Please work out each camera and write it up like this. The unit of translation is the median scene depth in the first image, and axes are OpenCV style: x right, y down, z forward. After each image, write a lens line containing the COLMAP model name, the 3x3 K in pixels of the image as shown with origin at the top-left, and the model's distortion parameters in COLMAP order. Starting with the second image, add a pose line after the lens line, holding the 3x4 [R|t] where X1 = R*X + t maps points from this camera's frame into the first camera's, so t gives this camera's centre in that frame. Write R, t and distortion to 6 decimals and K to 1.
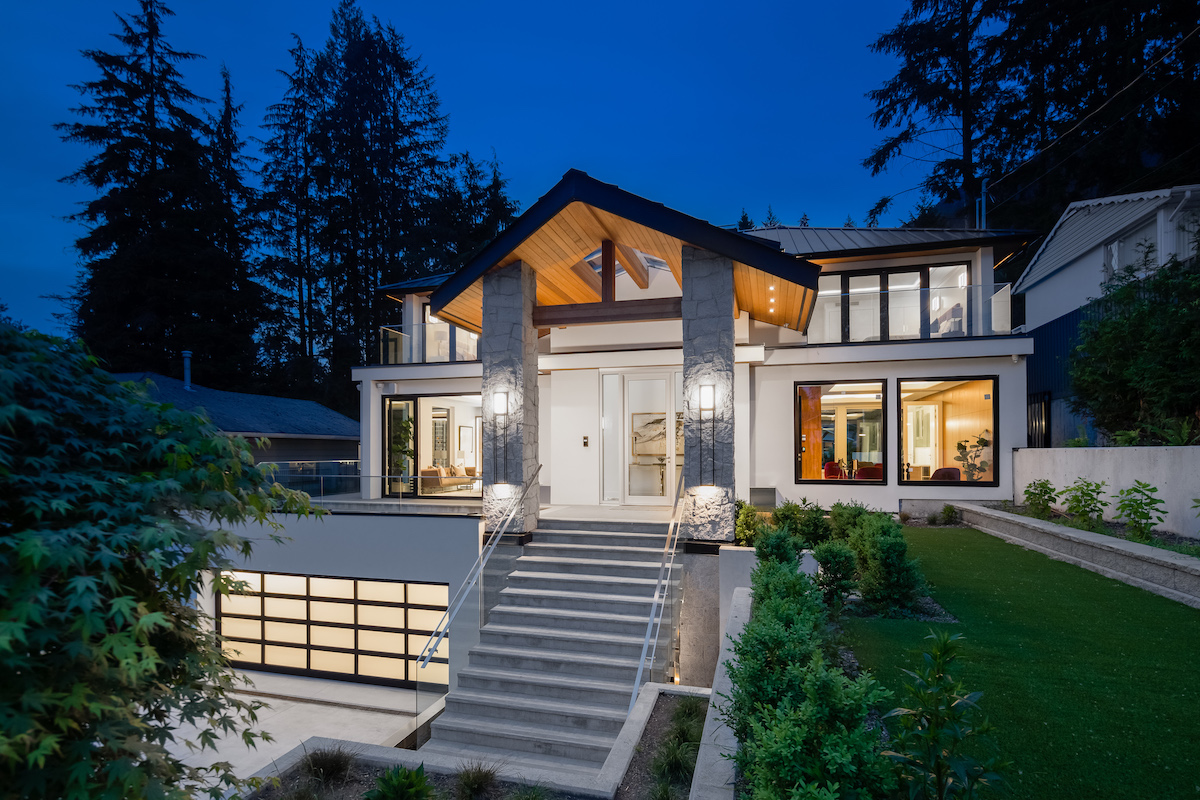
lens RADIAL K [[593.8, 0, 601.0], [0, 593.8, 387.3], [0, 0, 1]] dist [0.003556, -0.002734]
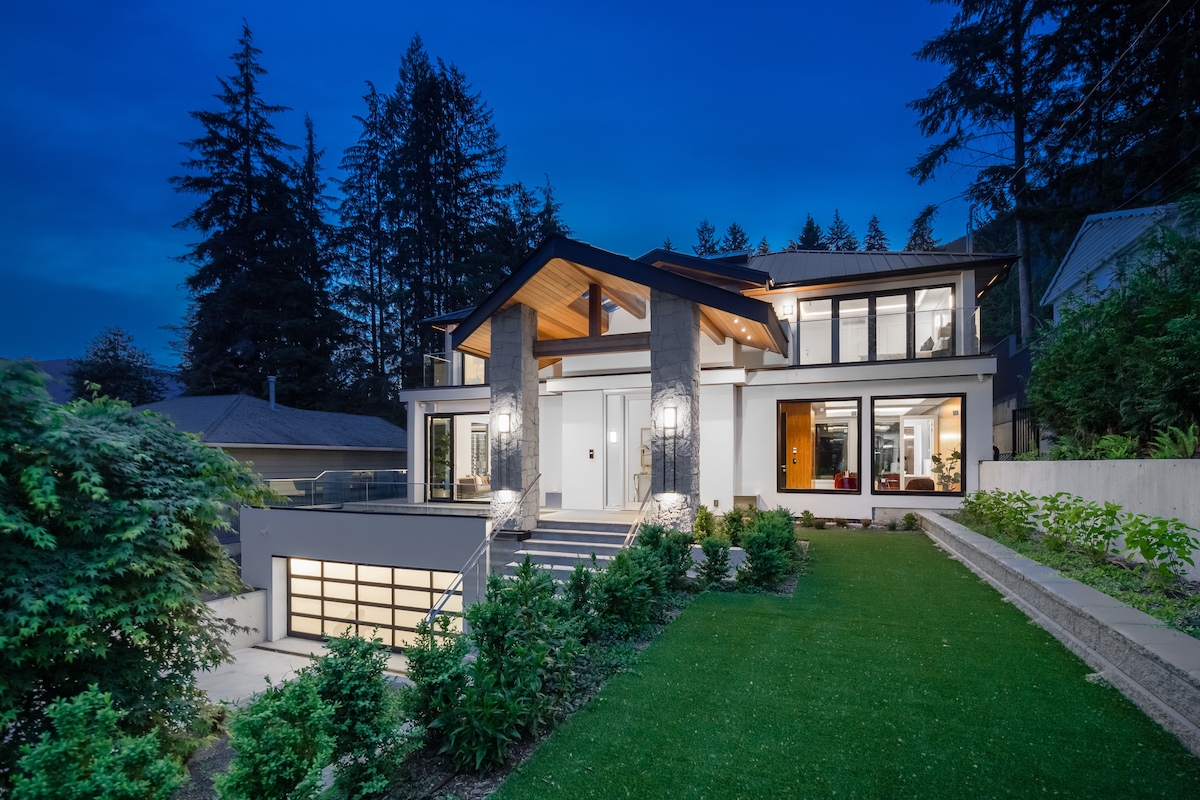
lens RADIAL K [[588.3, 0, 599.6], [0, 588.3, 391.5], [0, 0, 1]] dist [0.003552, -0.000144]
pose [[0.993290, -0.011736, -0.115052, 0.101542], [0.010596, 0.999889, -0.010516, -0.014282], [0.115163, 0.009226, 0.993304, -0.103218]]
